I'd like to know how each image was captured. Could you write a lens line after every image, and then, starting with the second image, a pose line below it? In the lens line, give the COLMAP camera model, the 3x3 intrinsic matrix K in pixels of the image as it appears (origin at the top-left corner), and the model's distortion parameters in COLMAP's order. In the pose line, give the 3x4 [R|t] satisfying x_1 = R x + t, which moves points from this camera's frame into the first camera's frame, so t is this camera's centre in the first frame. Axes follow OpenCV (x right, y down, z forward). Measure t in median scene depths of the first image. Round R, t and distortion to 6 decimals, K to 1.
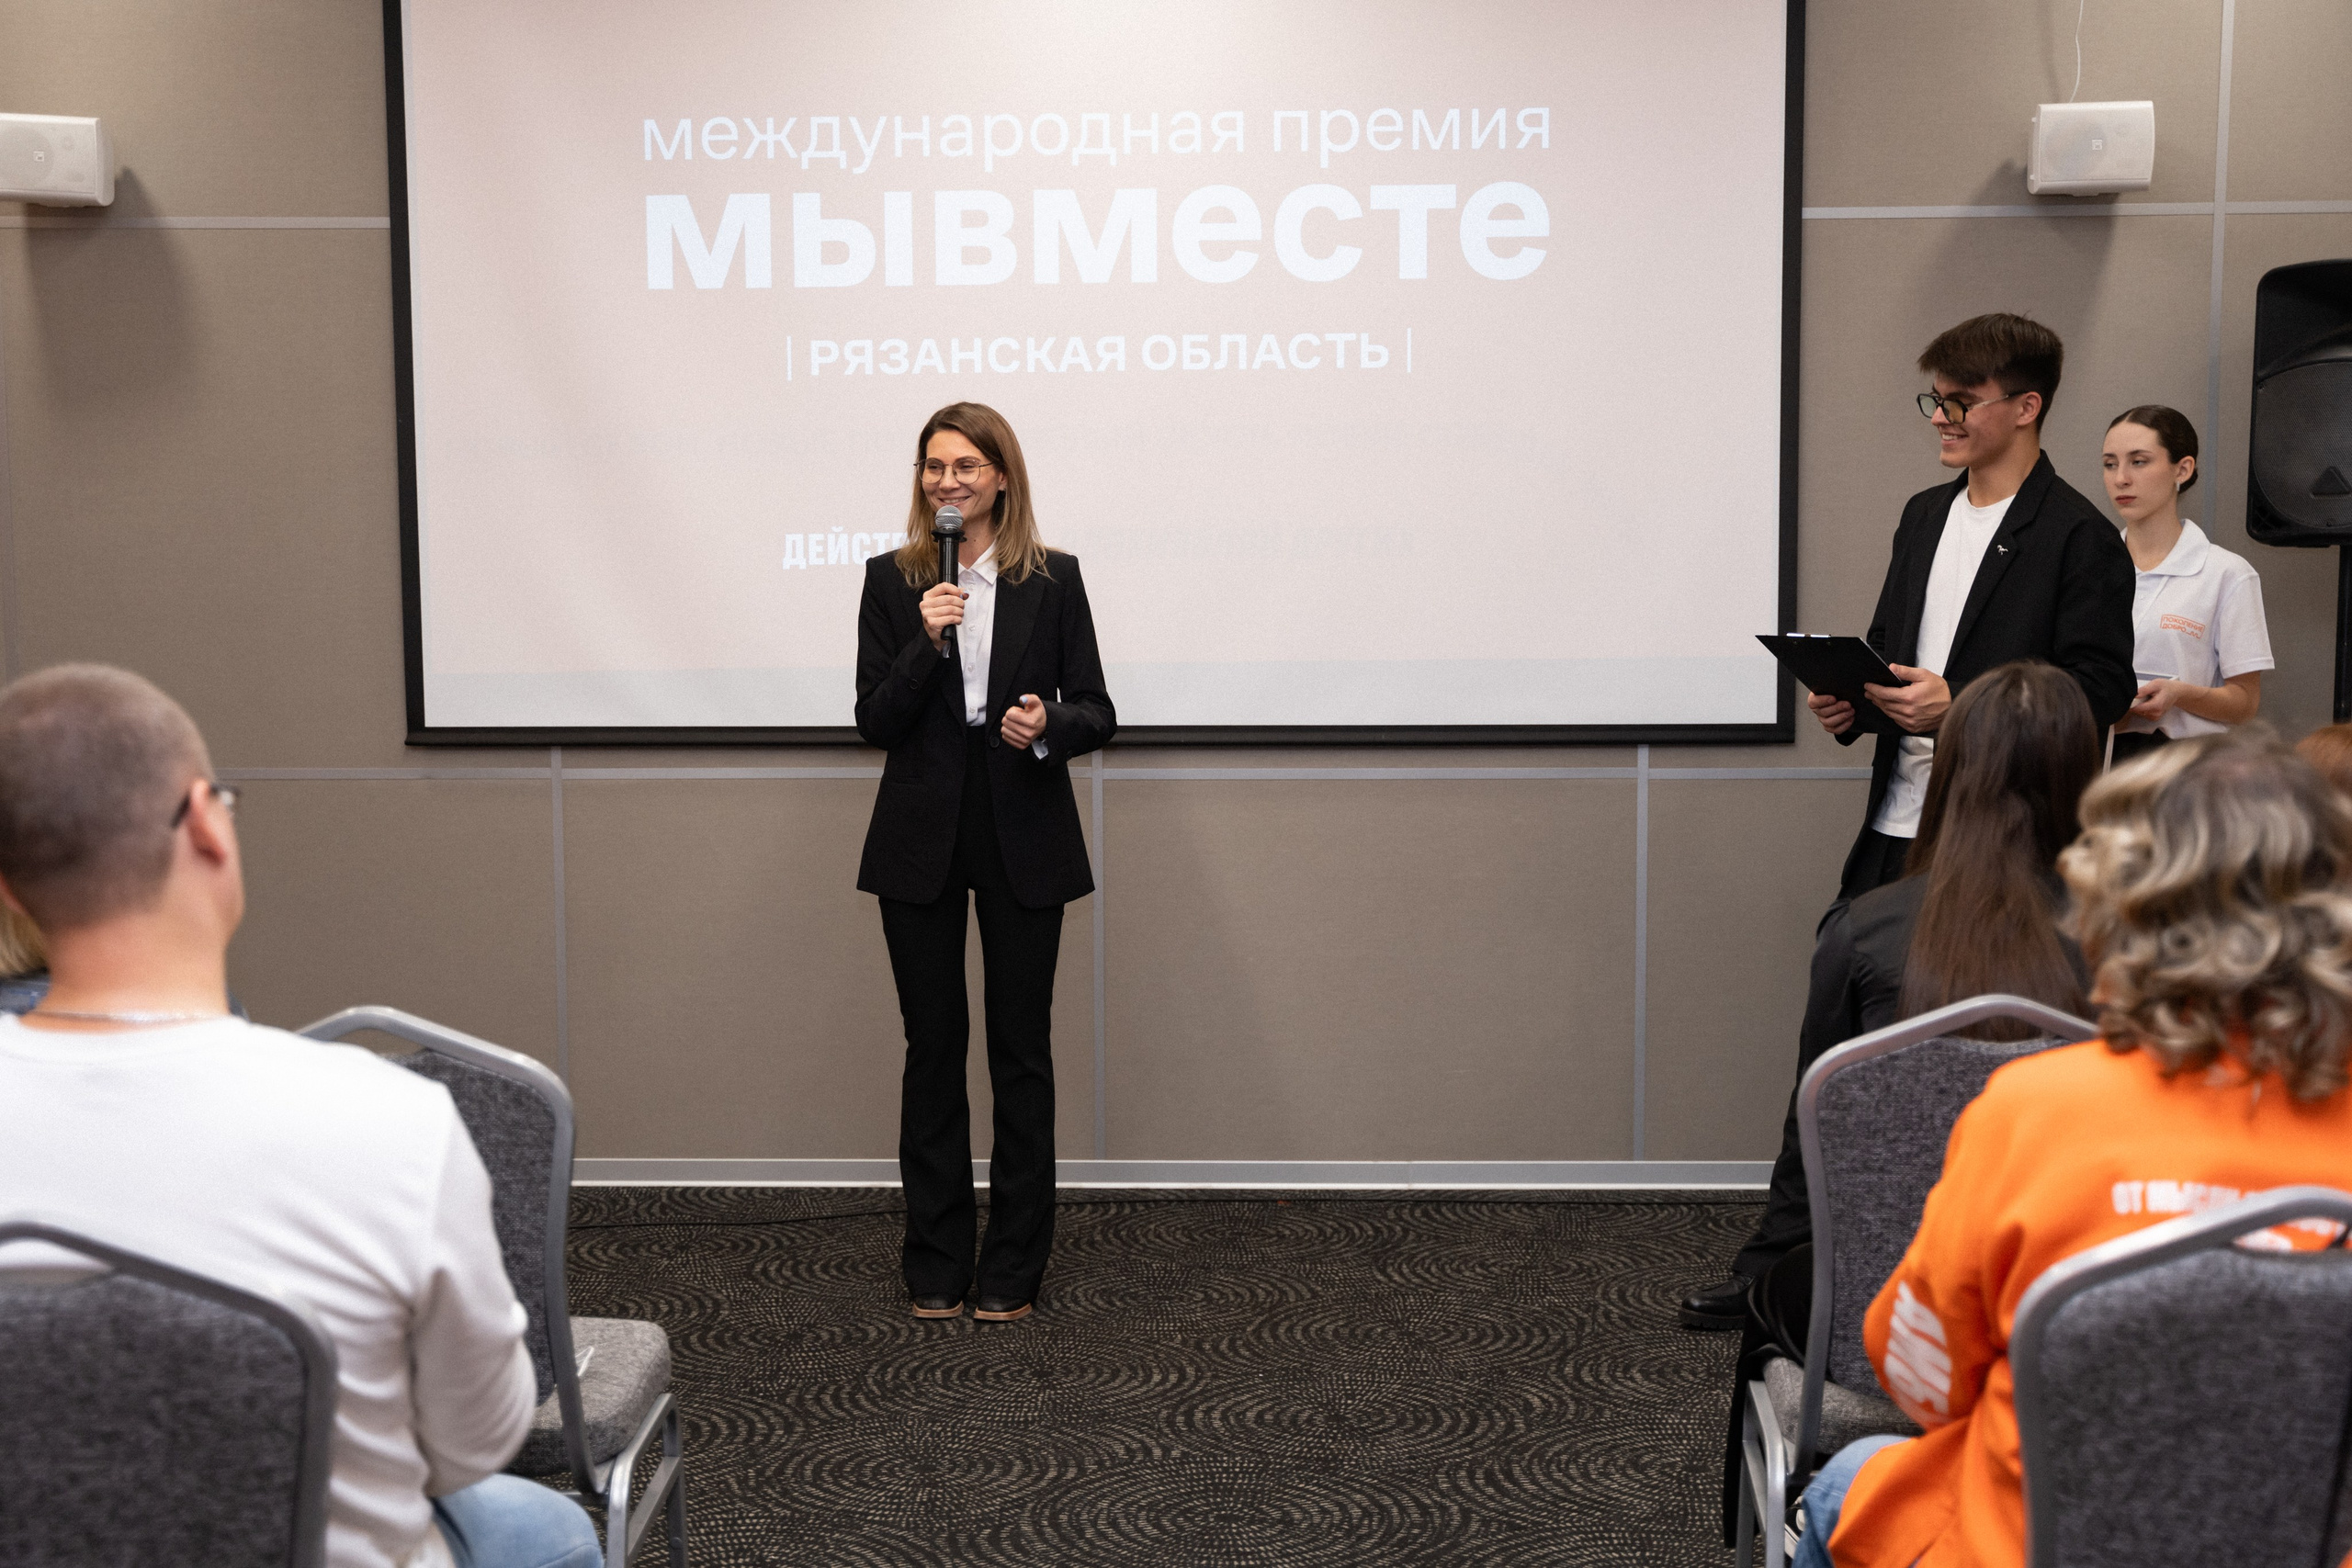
lens RADIAL K [[2830.3, 0, 1174.0], [0, 2830.3, 813.1], [0, 0, 1]] dist [0.029231, 0.000000]
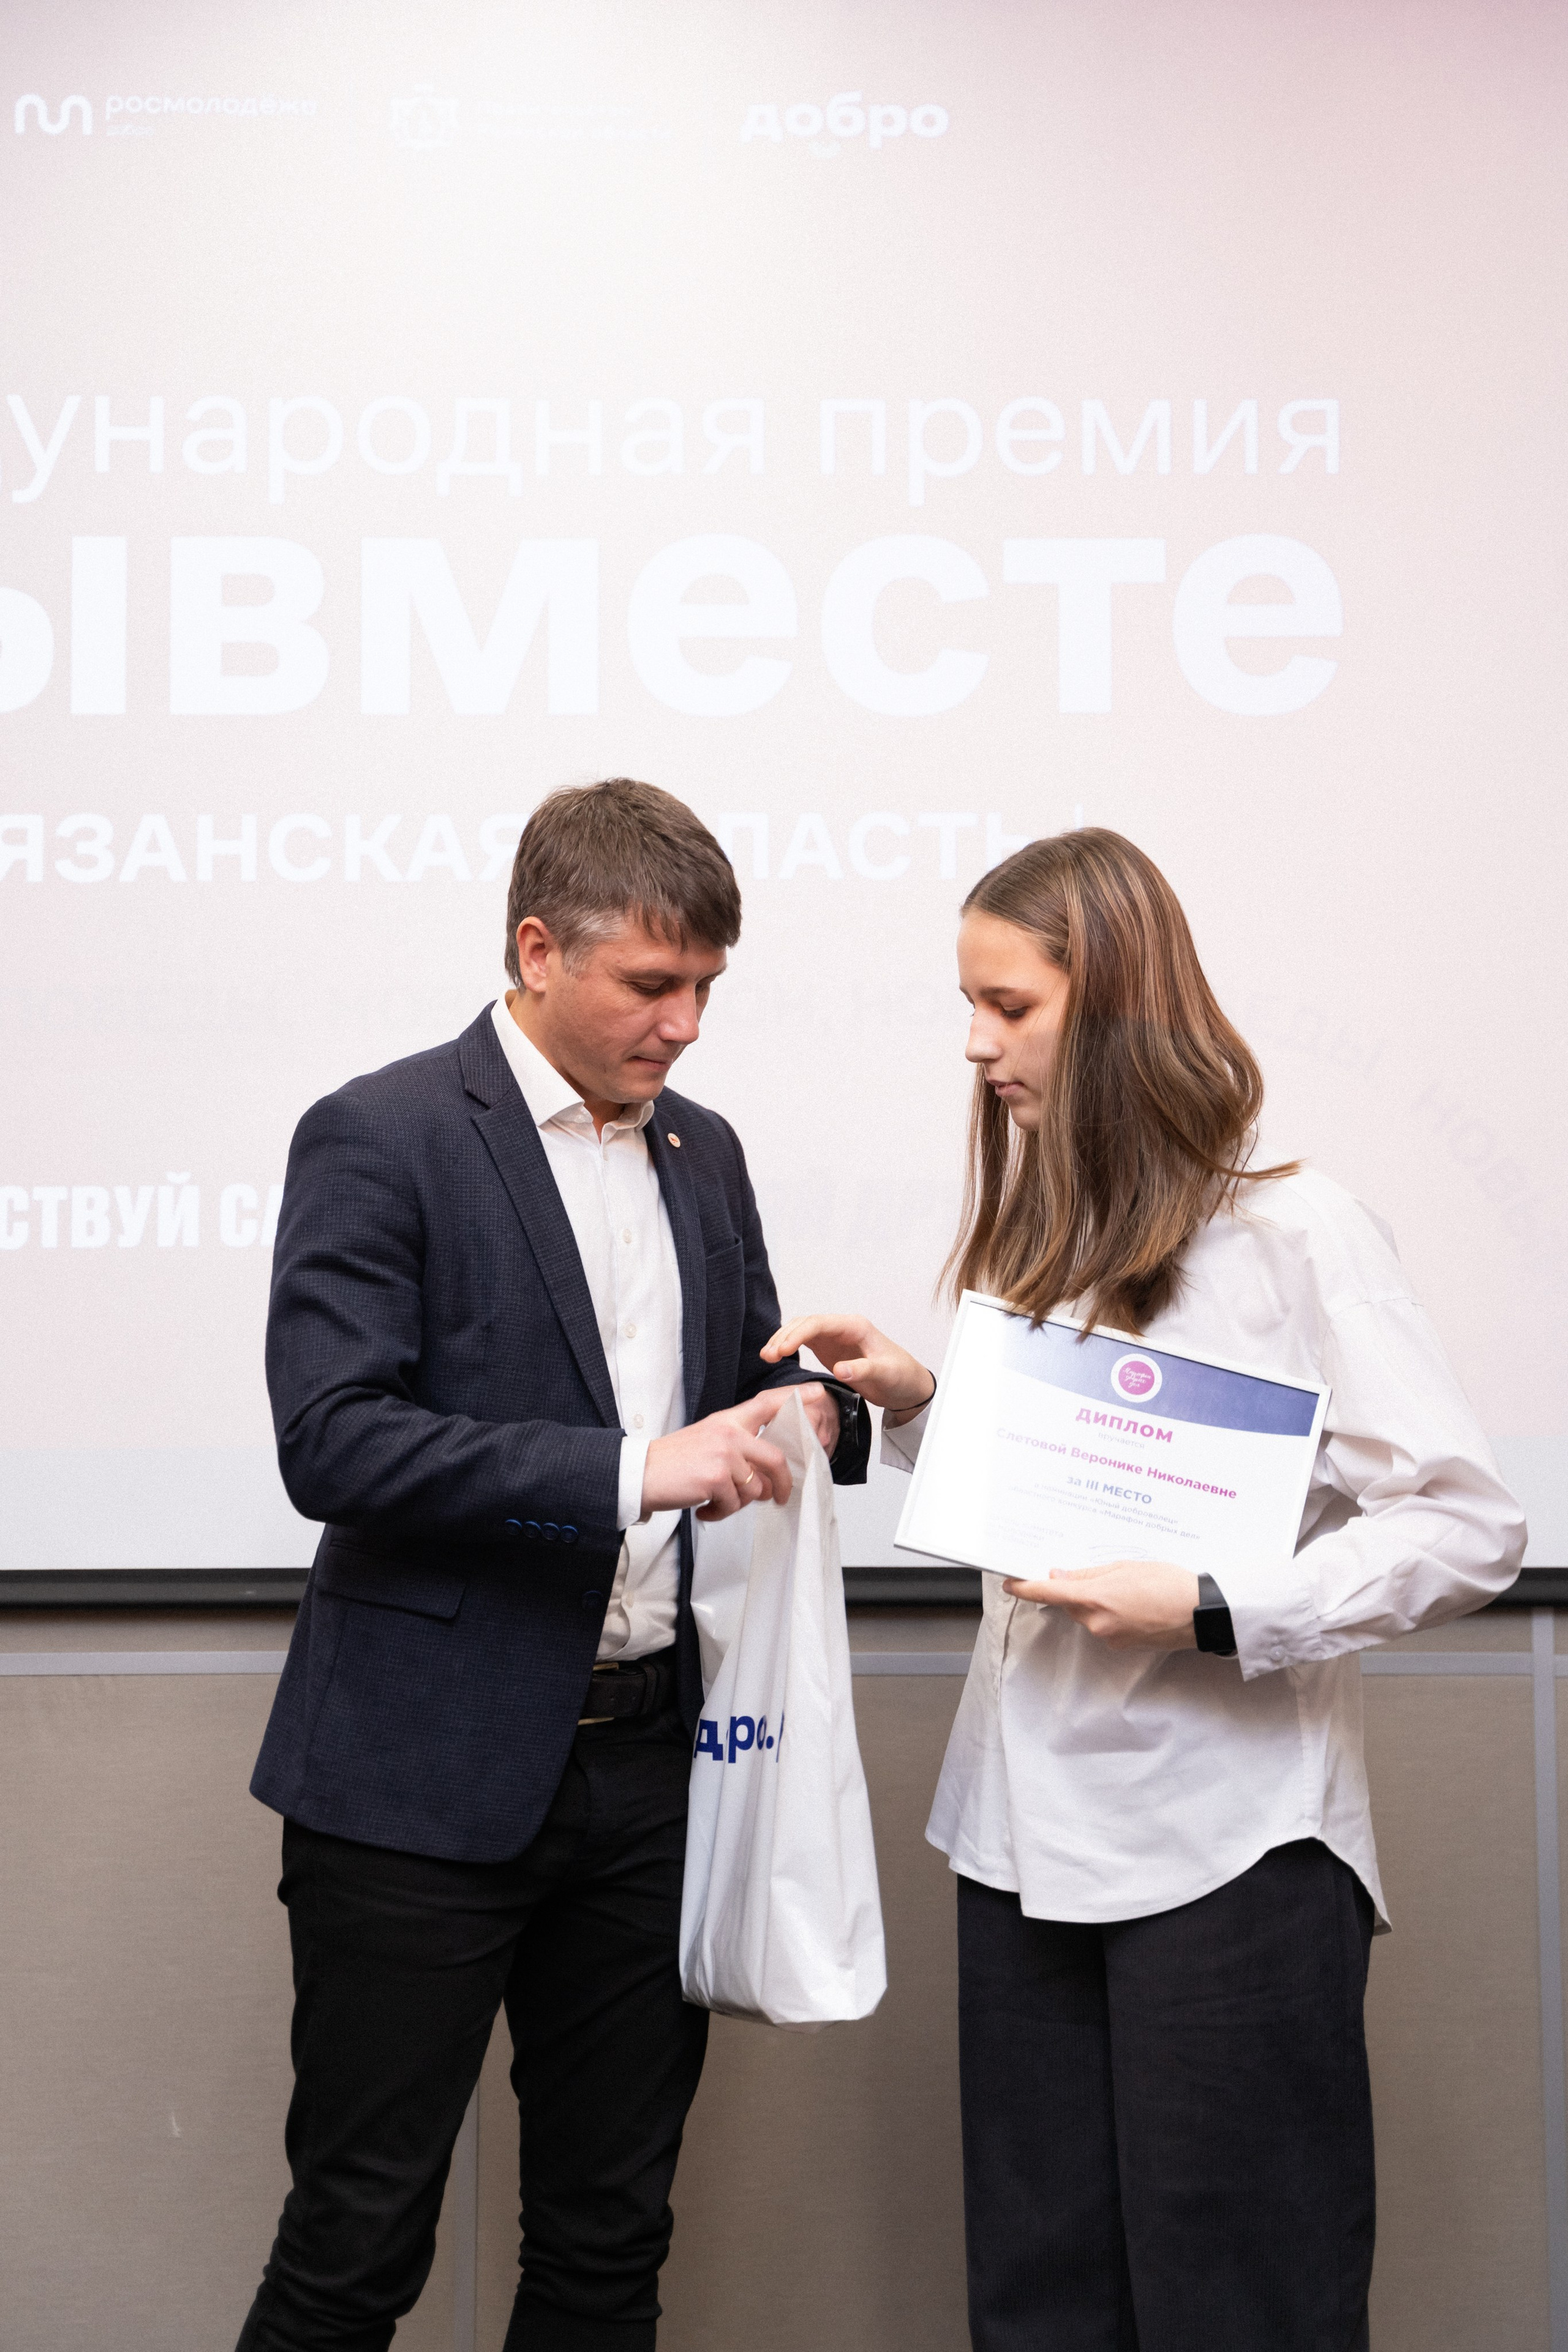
lens RADIAL K [[3275.3, 0, 804.1], [0, 3275.3, 1162.2], [0, 0, 1]] dist [0.079183, 0.000000]
pose [[0.998979, 0.006183, 0.044748, 0.005563], [0.000673, 0.988439, -0.151620, -0.013846], [-0.045168, 0.151496, 0.987425, 0.413980]]
